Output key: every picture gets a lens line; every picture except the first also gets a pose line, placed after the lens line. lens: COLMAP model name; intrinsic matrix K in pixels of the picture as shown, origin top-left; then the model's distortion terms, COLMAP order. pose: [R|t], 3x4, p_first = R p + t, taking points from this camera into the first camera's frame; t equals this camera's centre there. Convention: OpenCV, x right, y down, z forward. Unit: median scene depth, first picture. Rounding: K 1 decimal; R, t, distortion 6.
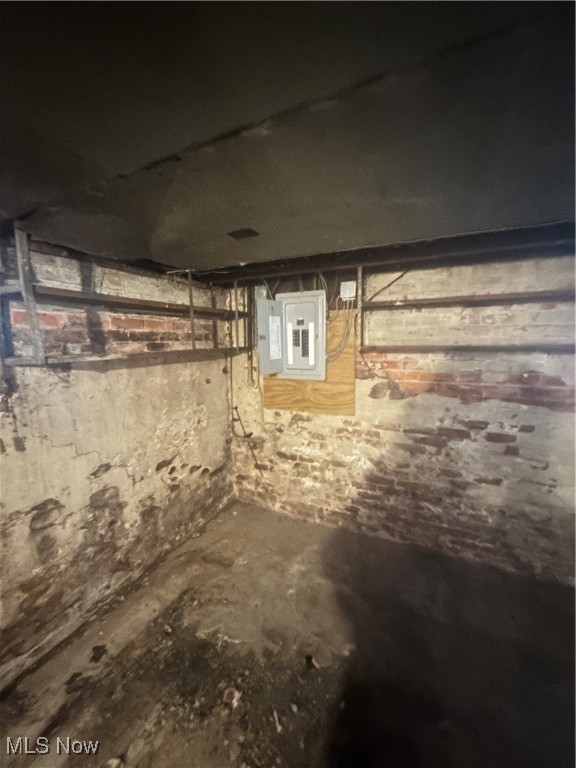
lens RADIAL K [[303.7, 0, 290.8], [0, 303.7, 386.1], [0, 0, 1]] dist [-0.003541, 0.000024]
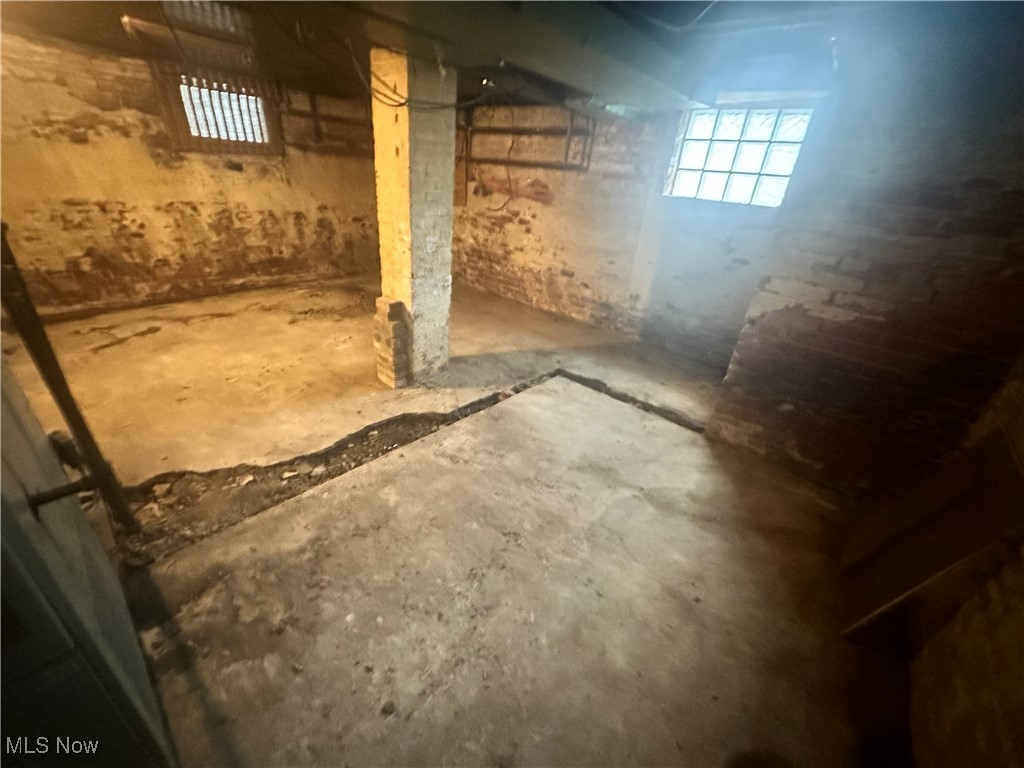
lens RADIAL K [[405.0, 0, 516.6], [0, 405.0, 384.4], [0, 0, 1]] dist [-0.003541, 0.000024]
pose [[0.960043, 0.204451, -0.191095, 1.181838], [-0.133118, 0.934268, 0.330792, 0.257087], [0.246165, -0.292136, 0.924153, -1.317026]]
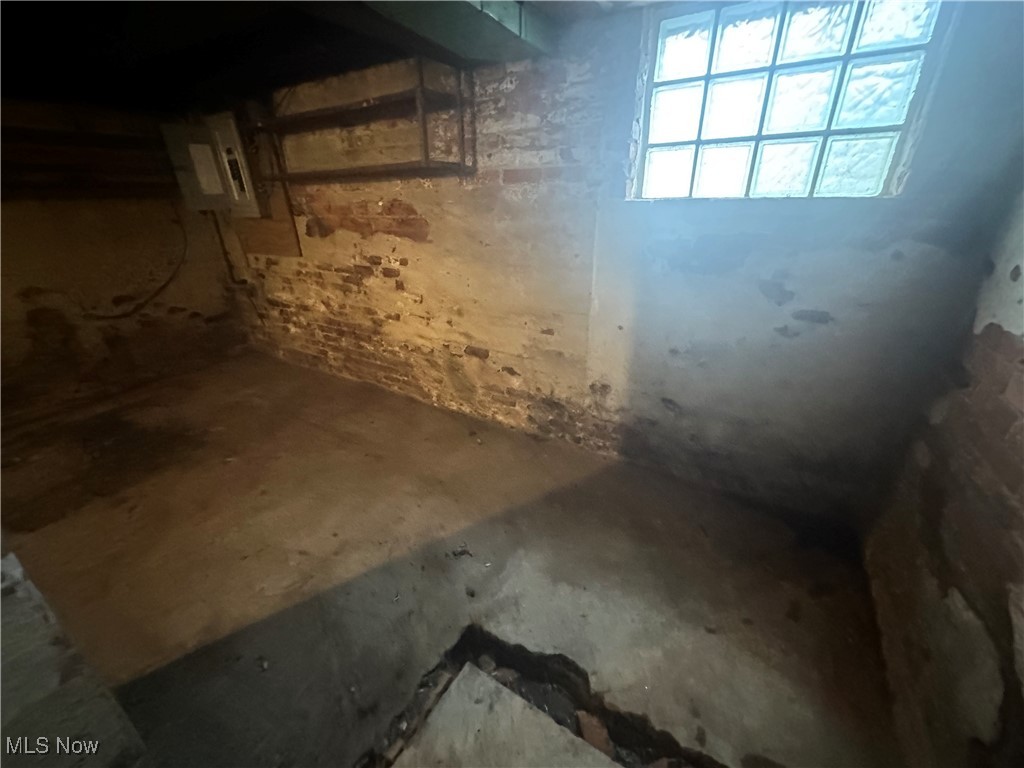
lens RADIAL K [[405.0, 0, 516.0], [0, 405.0, 385.9], [0, 0, 1]] dist [-0.003541, 0.000024]
pose [[0.994945, 0.036624, -0.093506, 1.150285], [-0.008080, 0.957304, 0.288971, 0.127159], [0.100097, -0.286755, 0.952760, -0.334477]]
